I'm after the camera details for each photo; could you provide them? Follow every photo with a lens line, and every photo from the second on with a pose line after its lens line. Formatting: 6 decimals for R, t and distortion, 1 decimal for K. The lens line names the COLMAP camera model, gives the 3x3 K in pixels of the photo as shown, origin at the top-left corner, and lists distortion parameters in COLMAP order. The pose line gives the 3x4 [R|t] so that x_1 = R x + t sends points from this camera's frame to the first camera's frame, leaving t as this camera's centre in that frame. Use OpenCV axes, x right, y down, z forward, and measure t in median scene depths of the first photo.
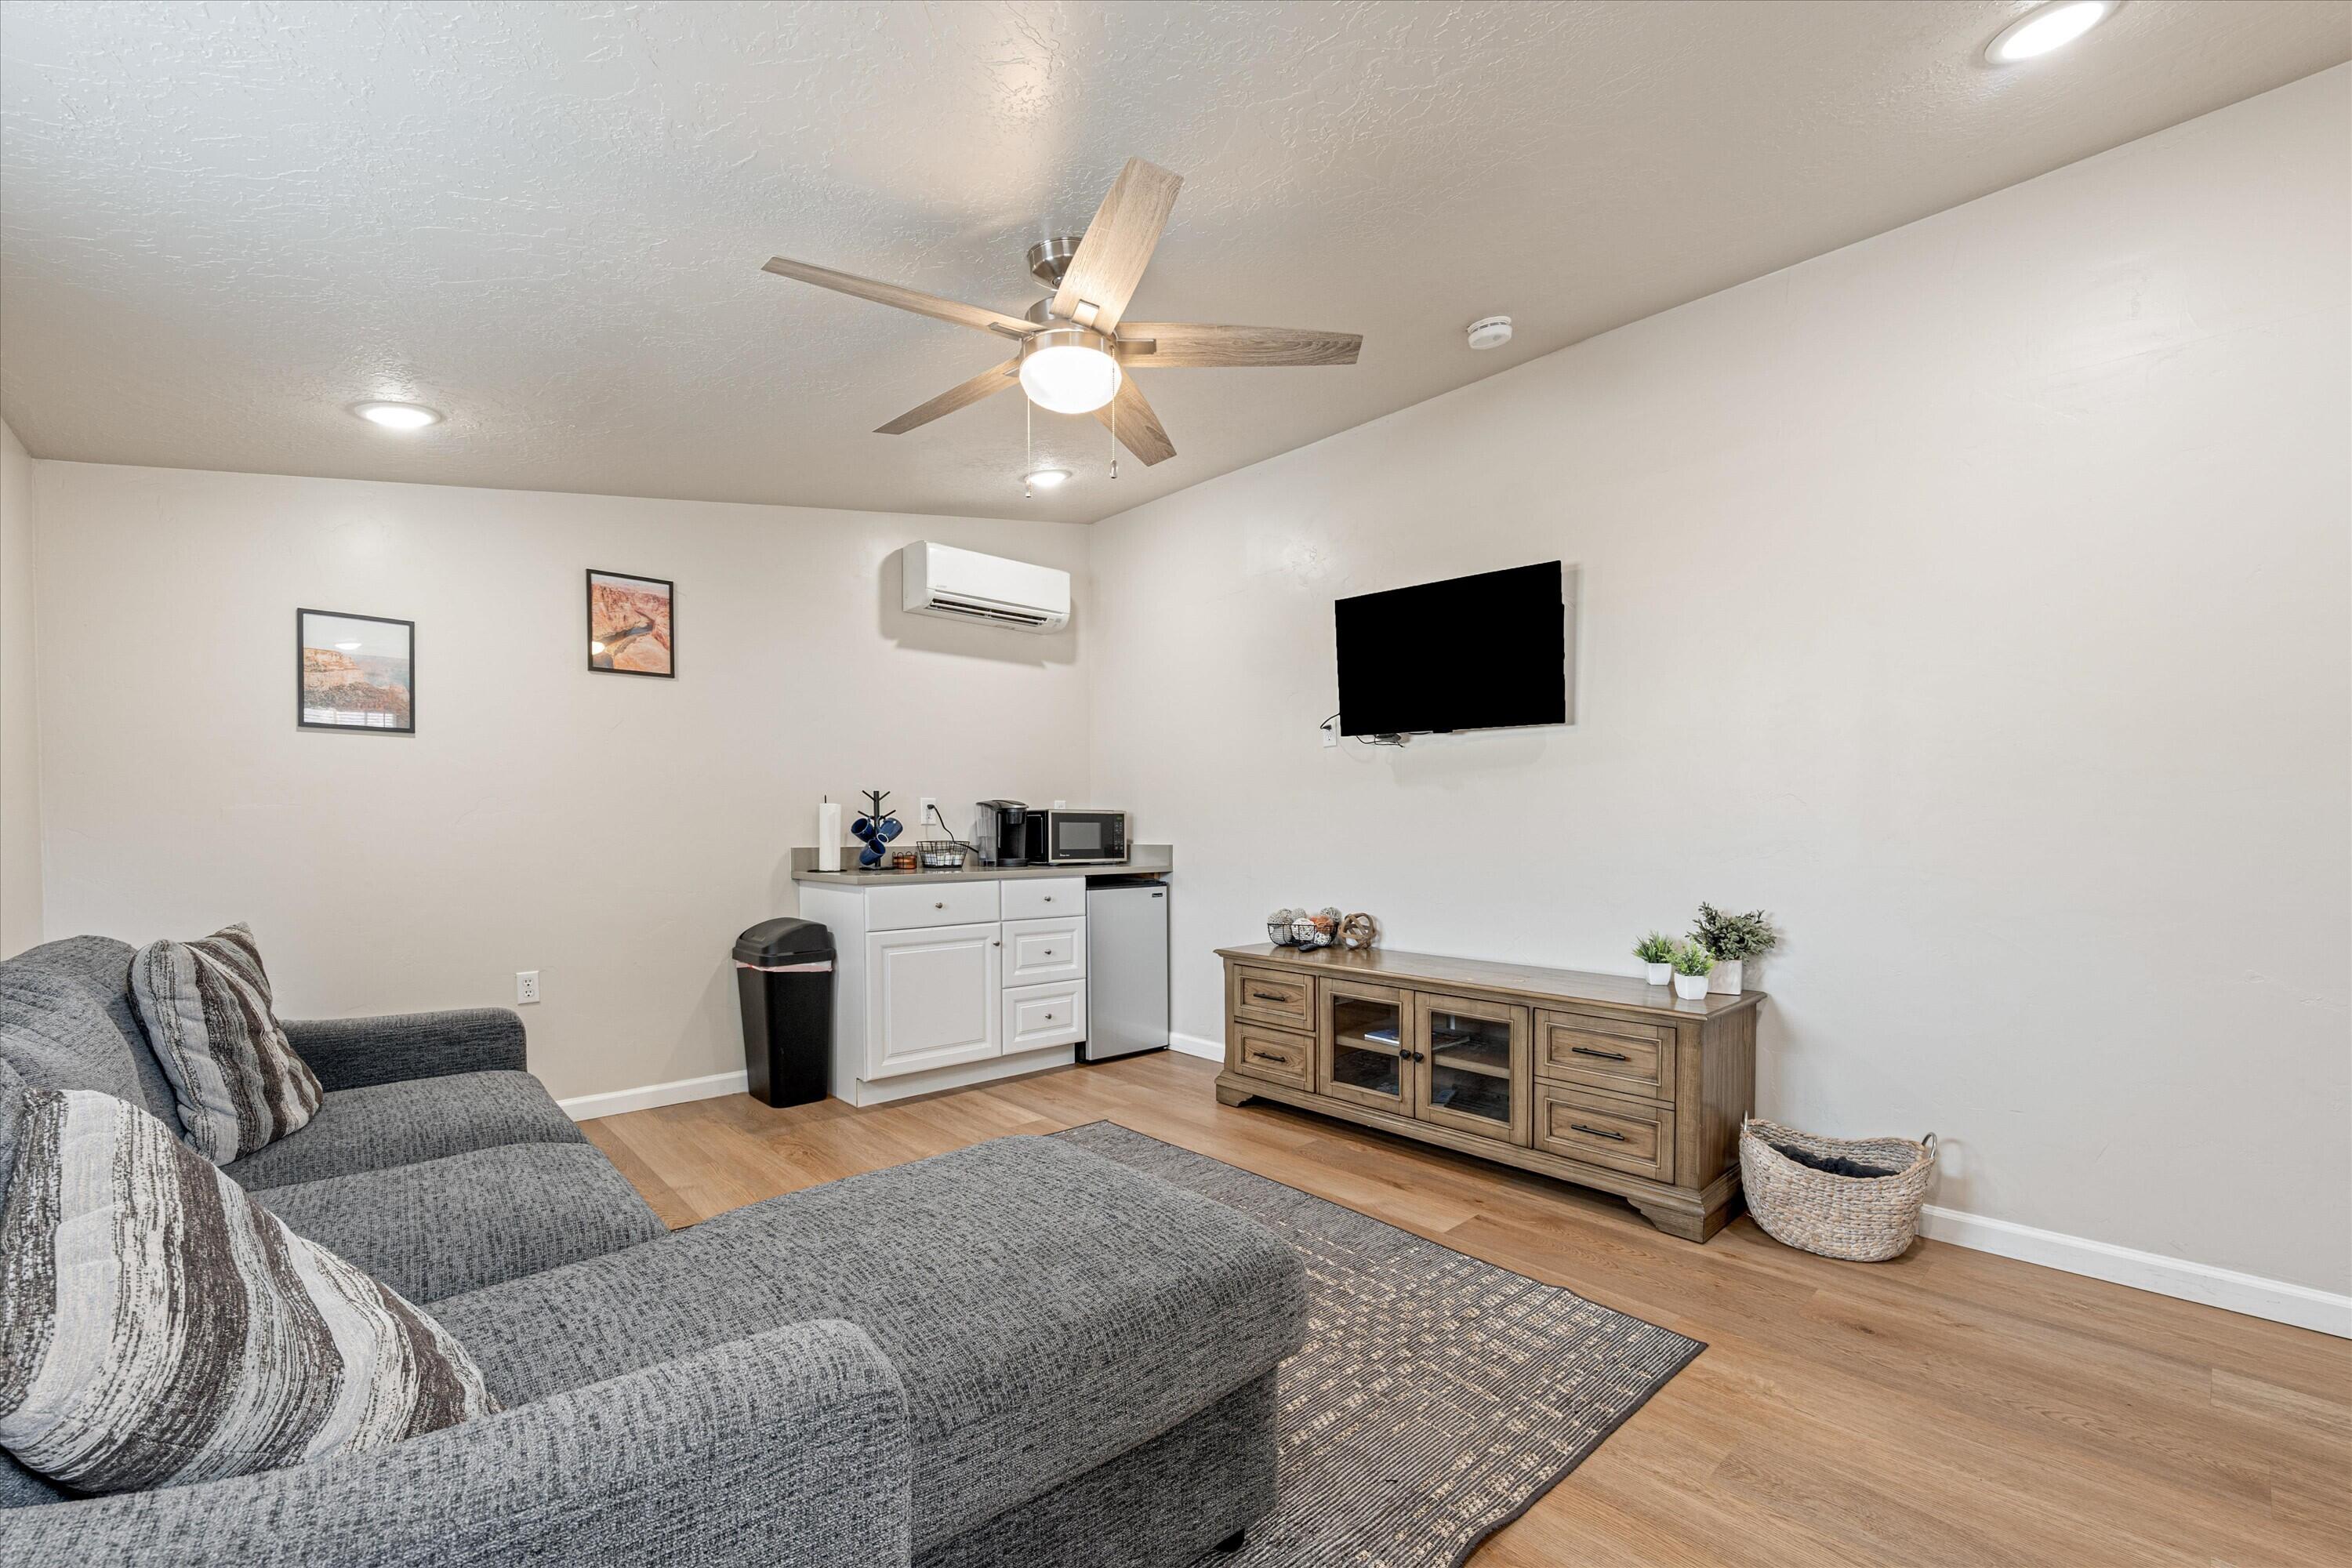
lens RADIAL K [[983.7, 0, 1180.8], [0, 983.7, 859.7], [0, 0, 1]] dist [-0.001354, -0.000247]
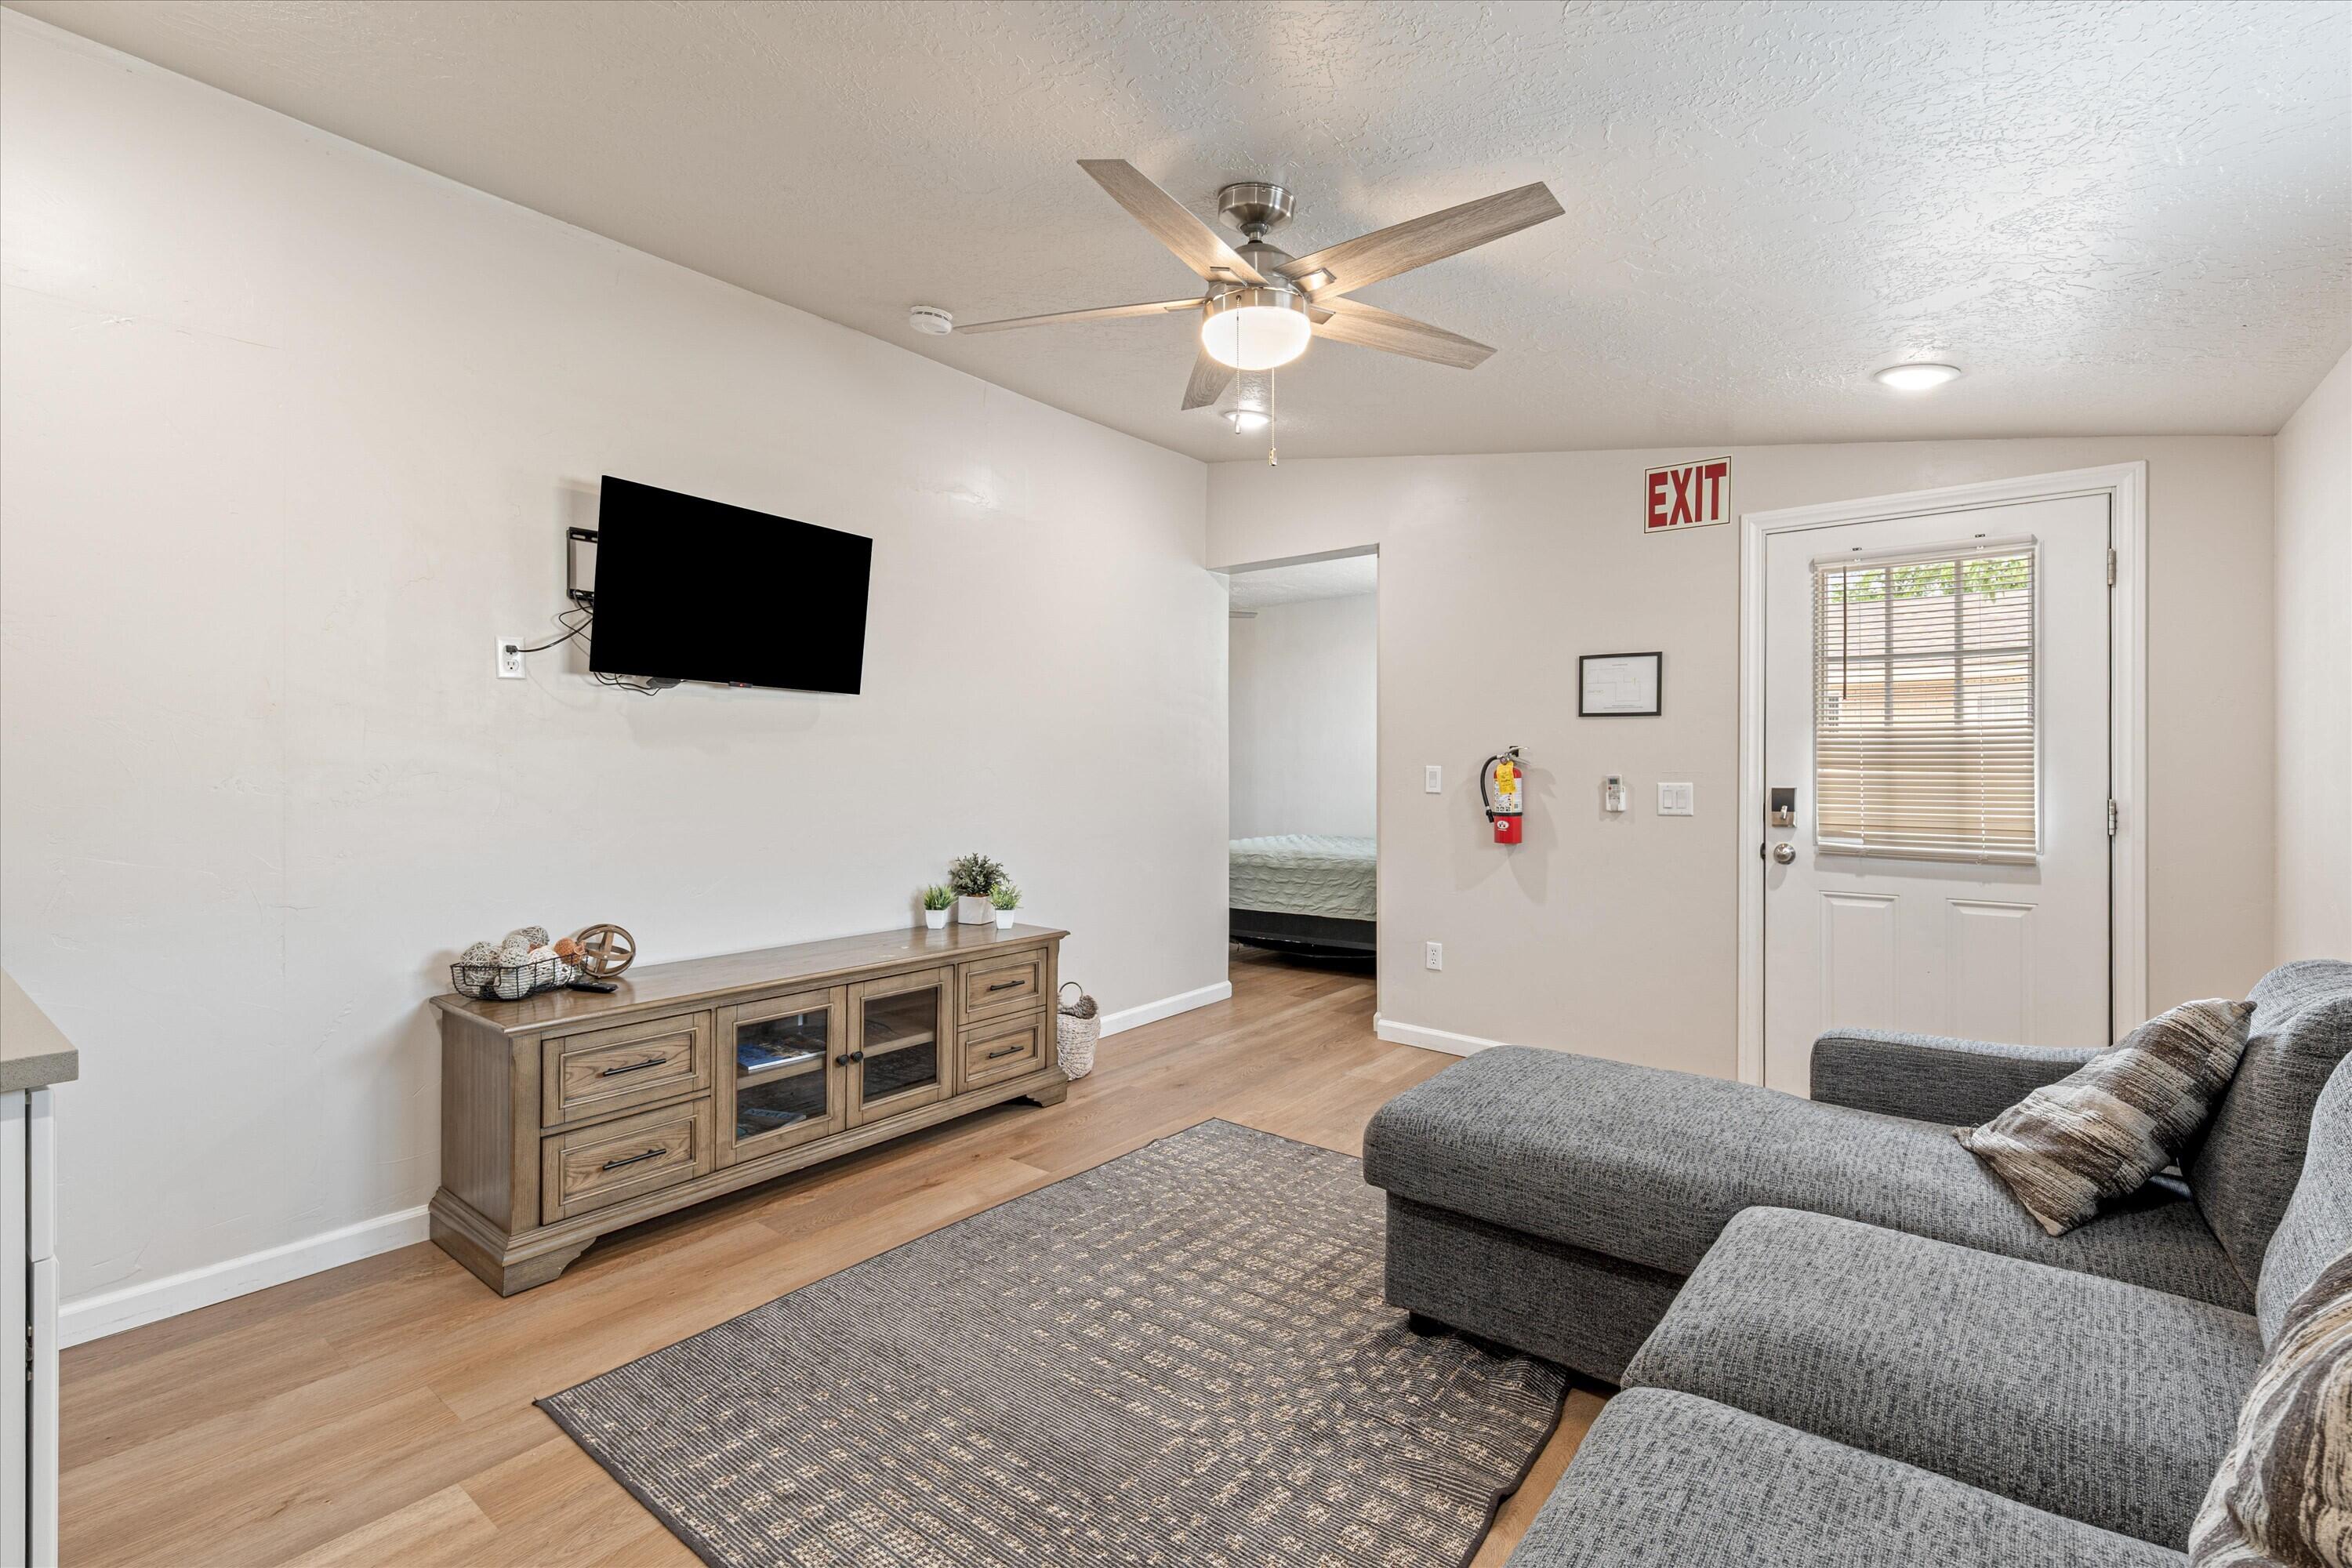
lens RADIAL K [[1048.6, 0, 1178.8], [0, 1048.6, 778.6], [0, 0, 1]] dist [0.000033, -0.000004]
pose [[-0.157367, -0.006084, 0.987521, -0.756359], [0.037004, 0.999242, 0.012053, -0.053428], [-0.986847, 0.038439, -0.157023, 0.865538]]
